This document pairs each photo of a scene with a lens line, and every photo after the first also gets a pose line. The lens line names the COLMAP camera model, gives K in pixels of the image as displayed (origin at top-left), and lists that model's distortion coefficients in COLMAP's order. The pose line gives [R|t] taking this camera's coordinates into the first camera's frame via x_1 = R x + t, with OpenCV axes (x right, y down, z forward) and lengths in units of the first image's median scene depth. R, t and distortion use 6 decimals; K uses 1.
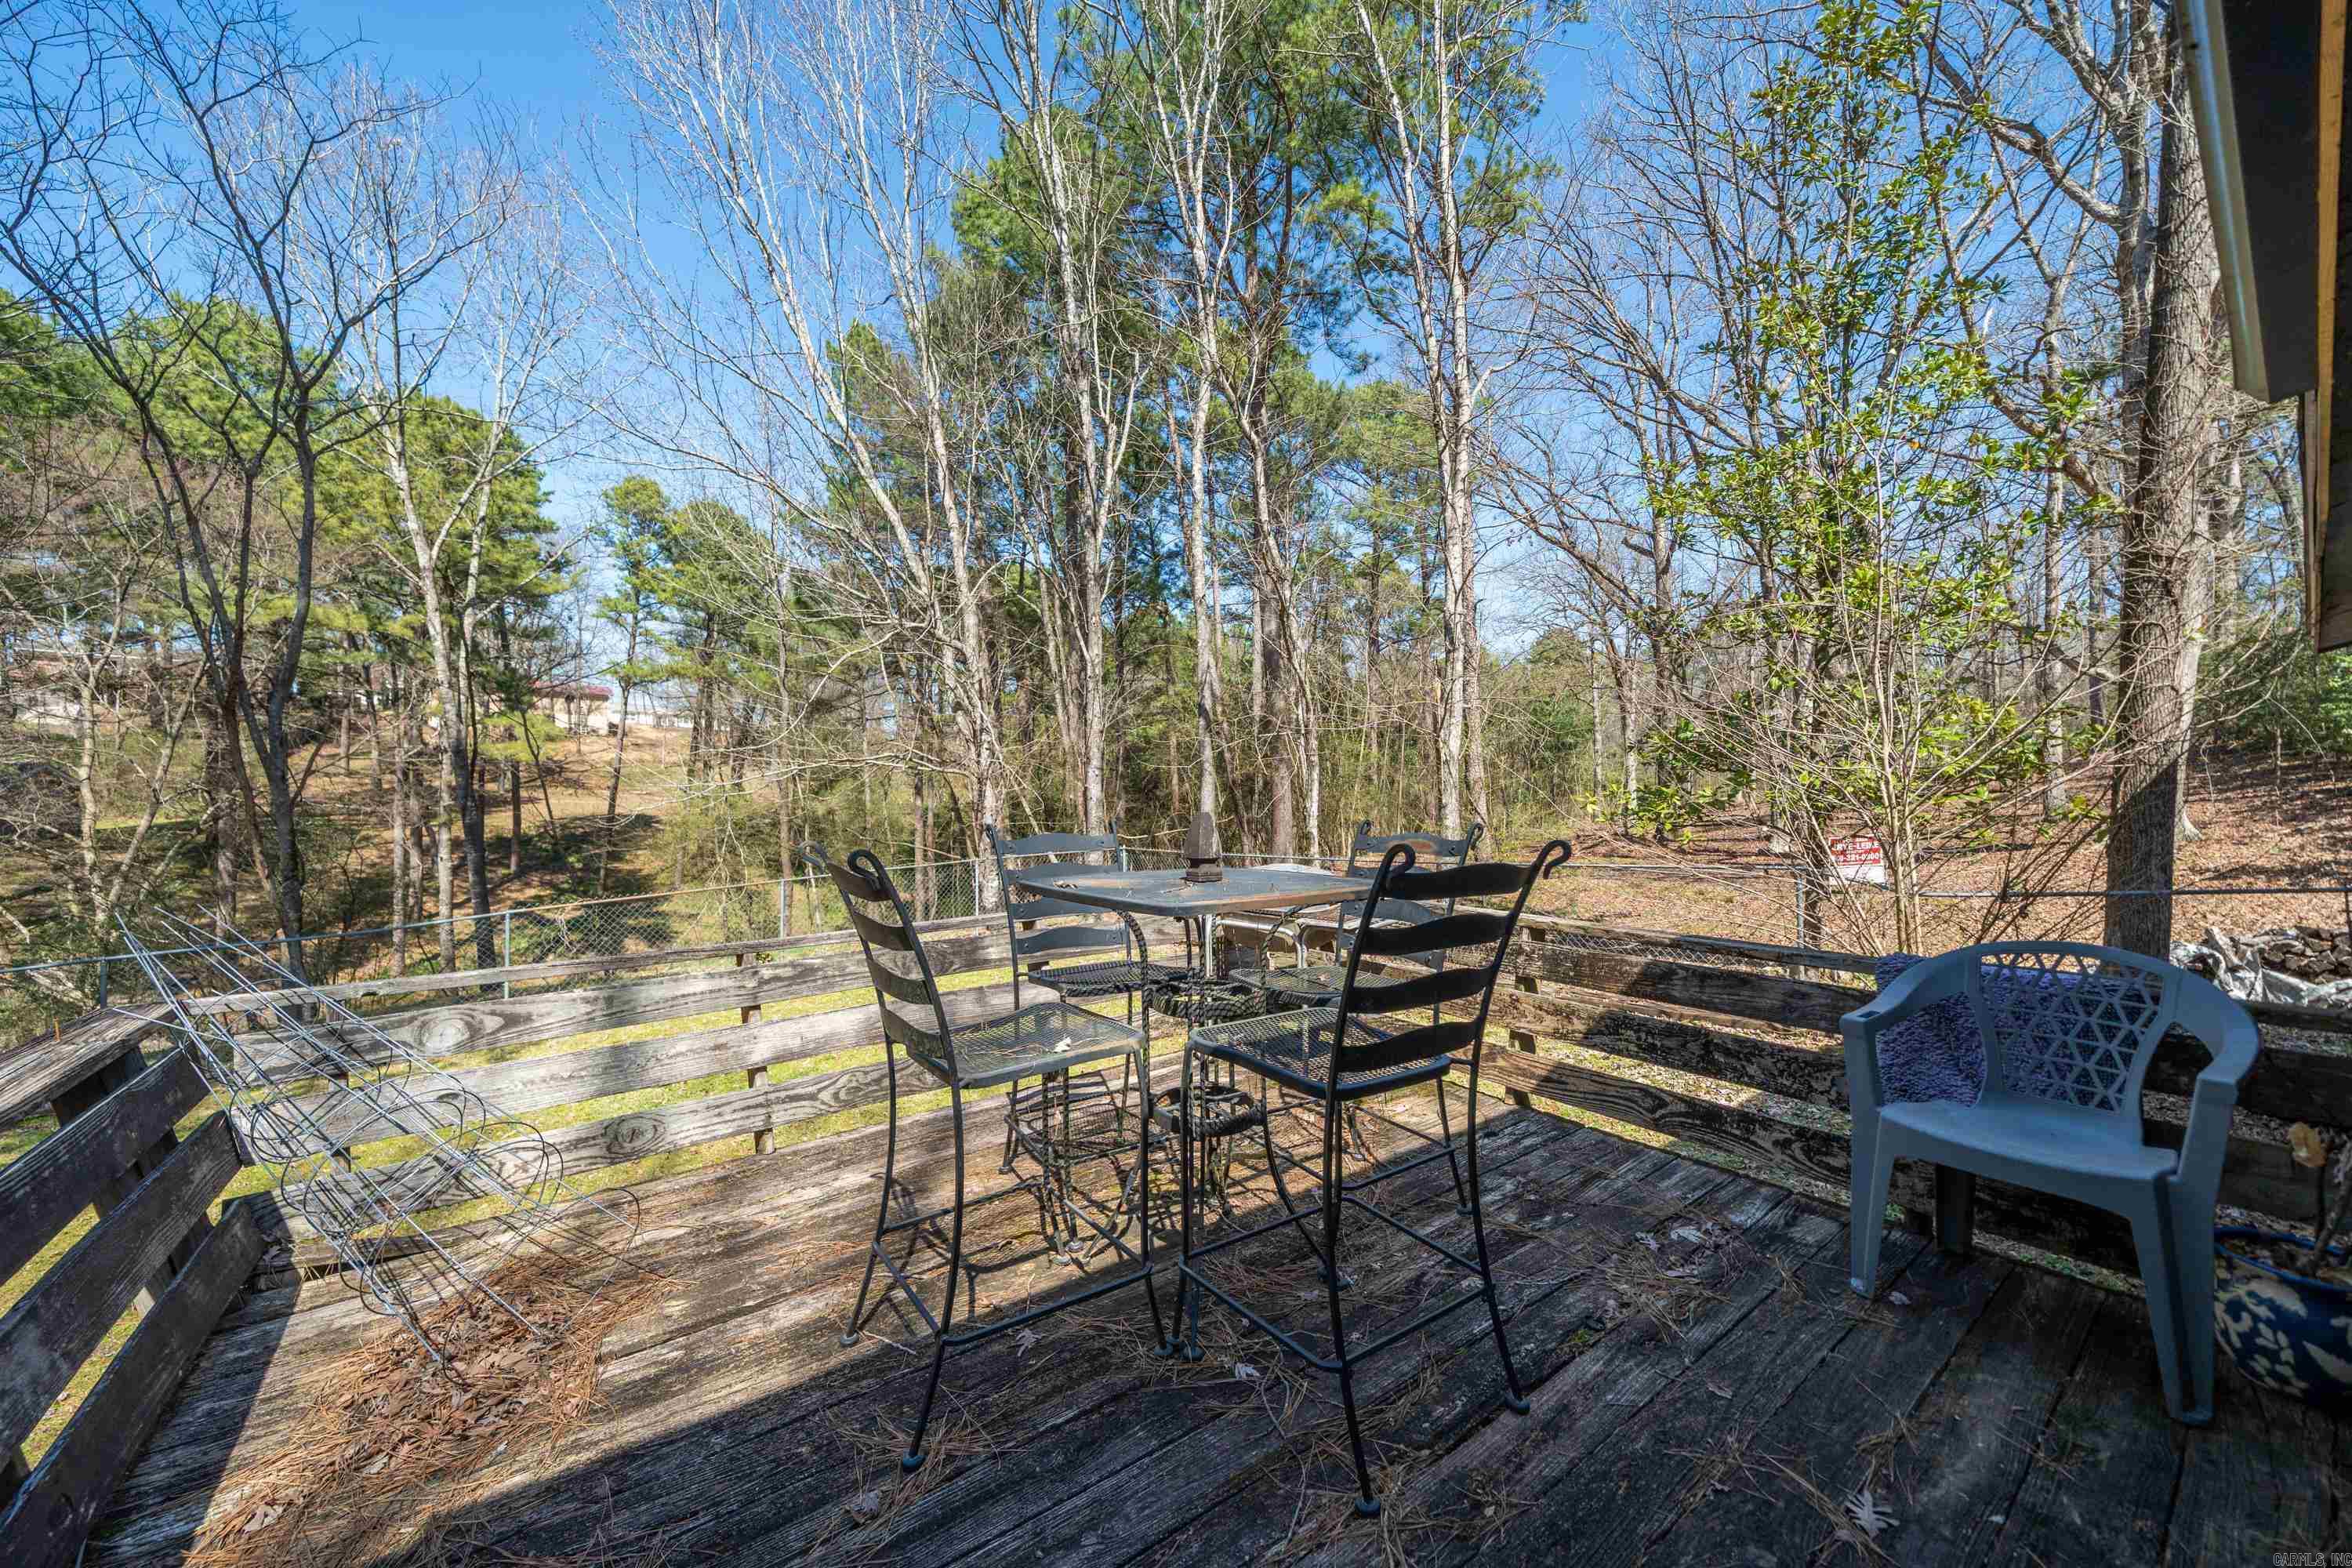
lens RADIAL K [[866.0, 0, 1175.9], [0, 866.0, 795.9], [0, 0, 1]] dist [-0.004746, -0.000134]
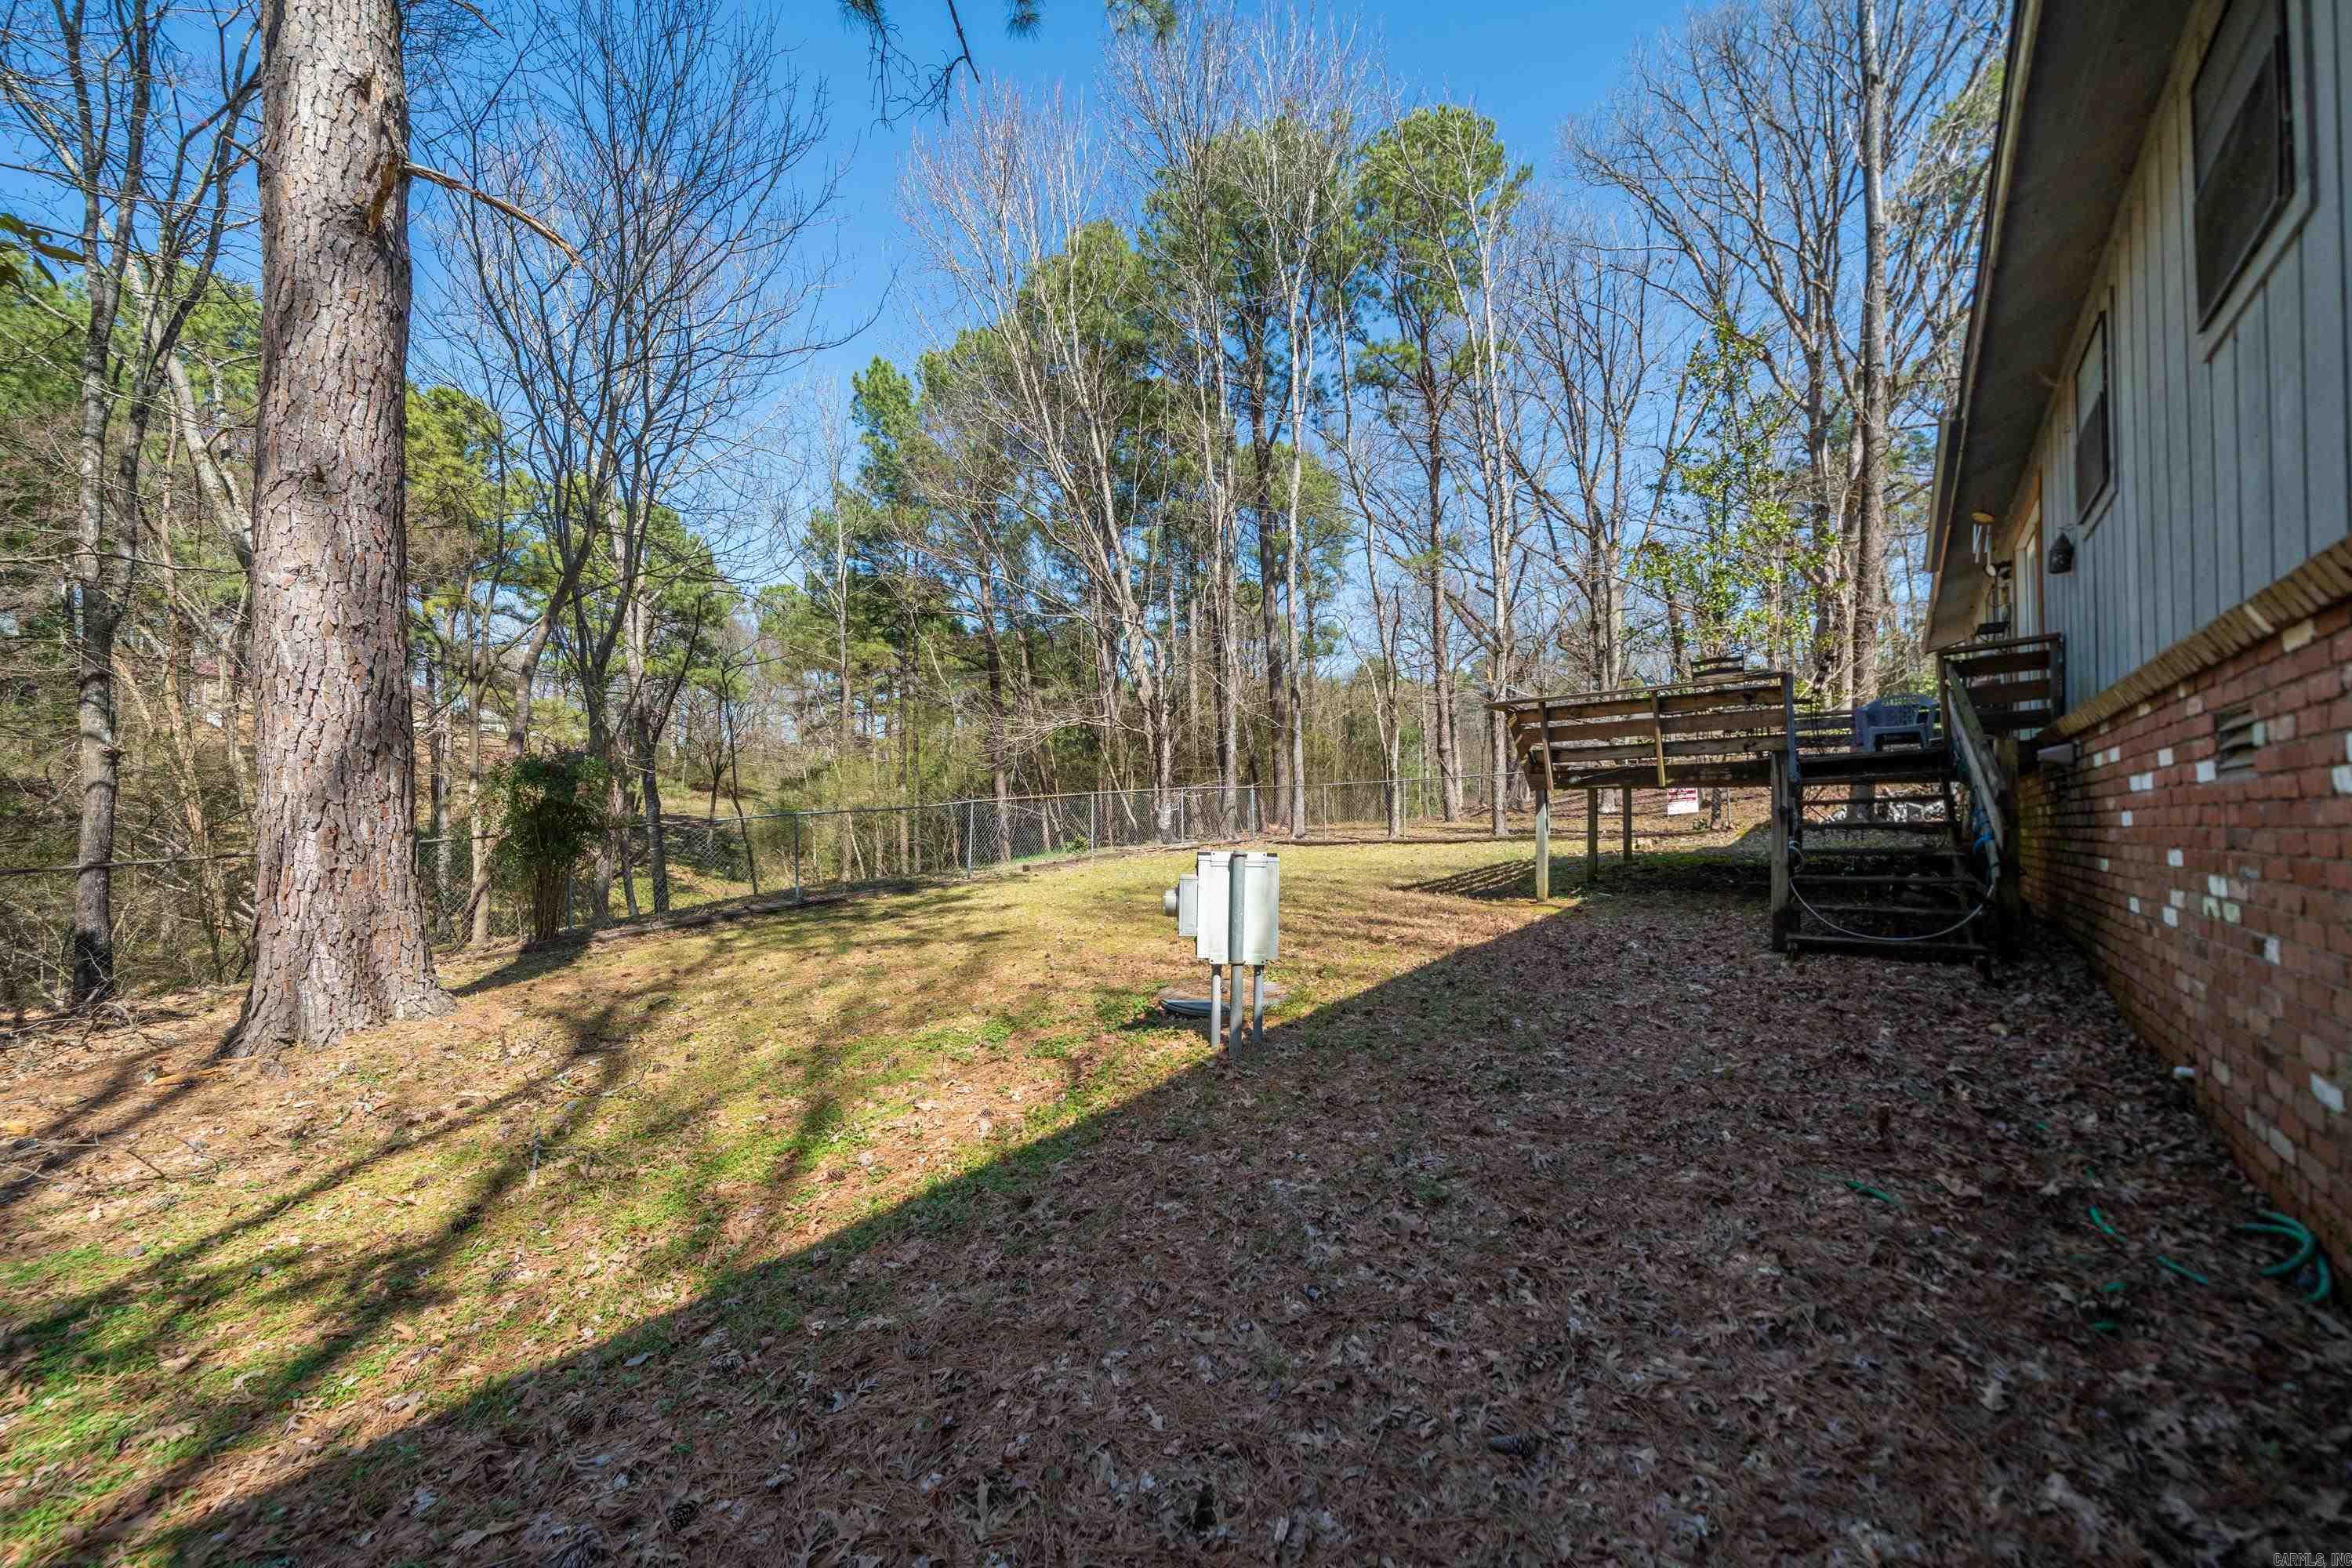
lens RADIAL K [[866.0, 0, 1168.0], [0, 866.0, 797.1], [0, 0, 1]] dist [-0.004746, -0.000134]
pose [[0.975768, -0.002008, 0.218800, -0.239333], [0.007442, 0.999684, -0.024013, 0.052091], [-0.218682, 0.025060, 0.975474, -0.166518]]
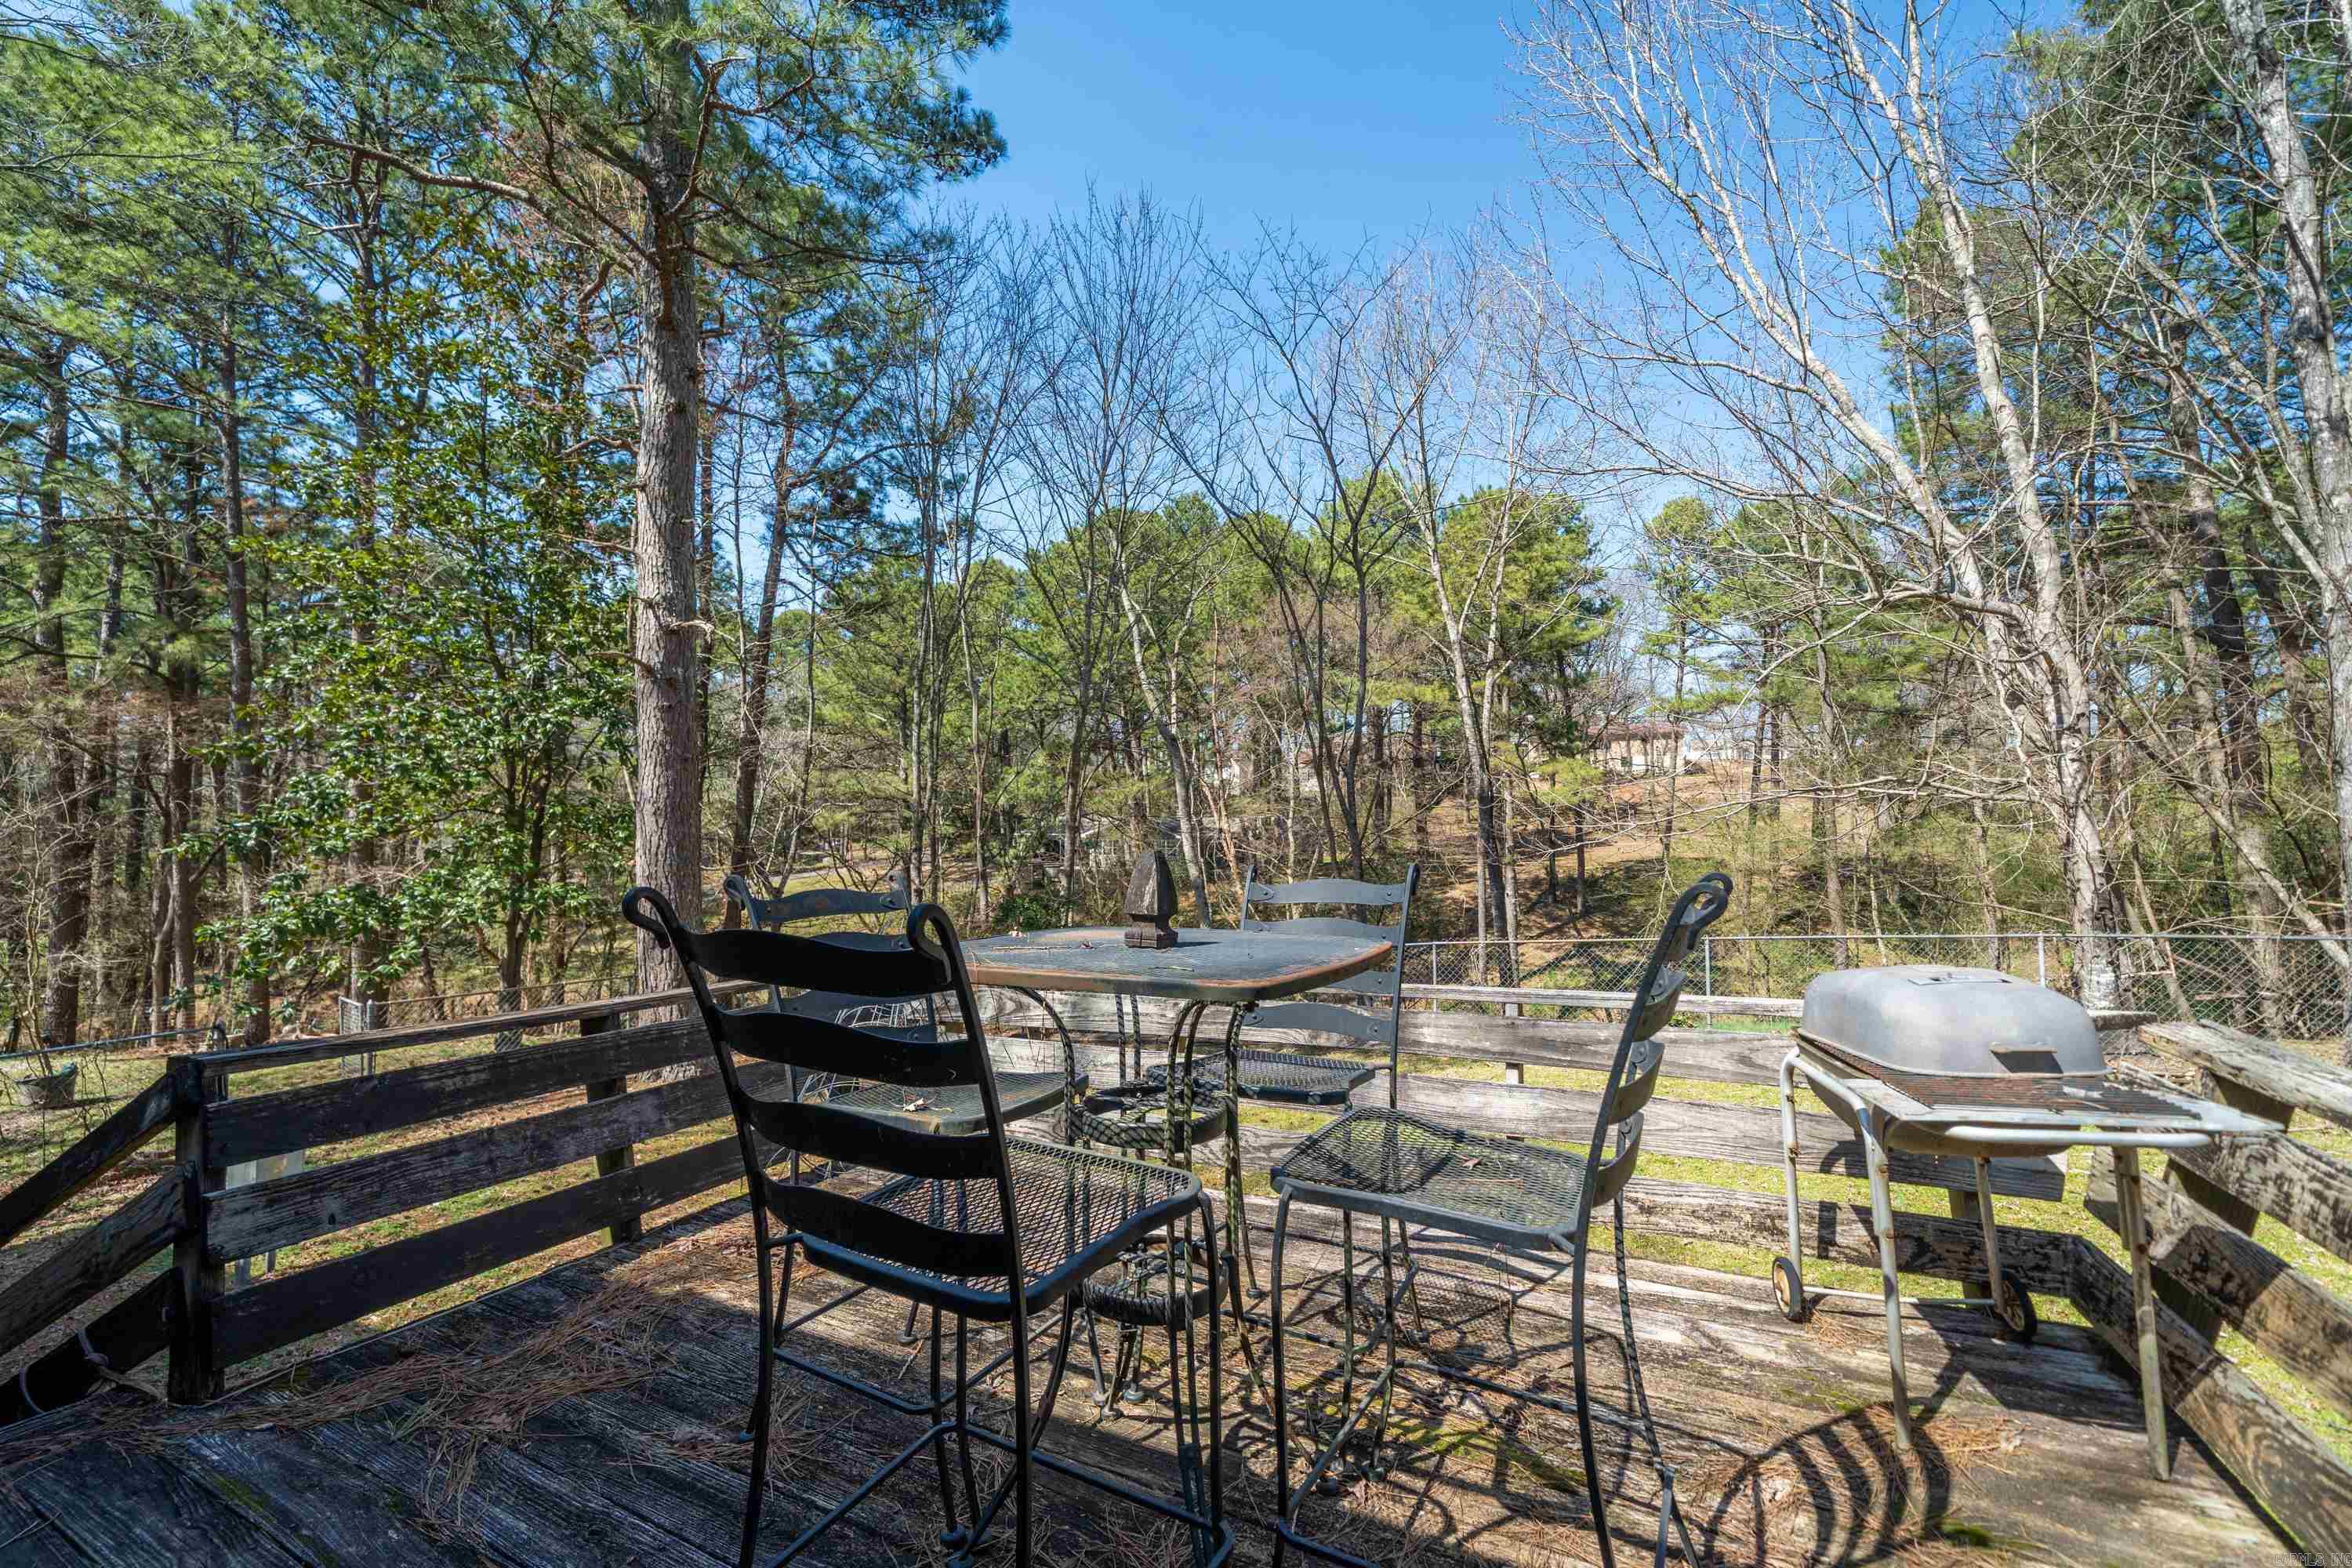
lens RADIAL K [[950.8, 0, 1156.4], [0, 950.8, 788.5], [0, 0, 1]] dist [0.000298, 0.000142]
pose [[0.435537, -0.052752, -0.898624, 0.049621], [0.005935, 0.998428, -0.055735, 0.000822], [0.900151, 0.018941, 0.435165, 0.044162]]
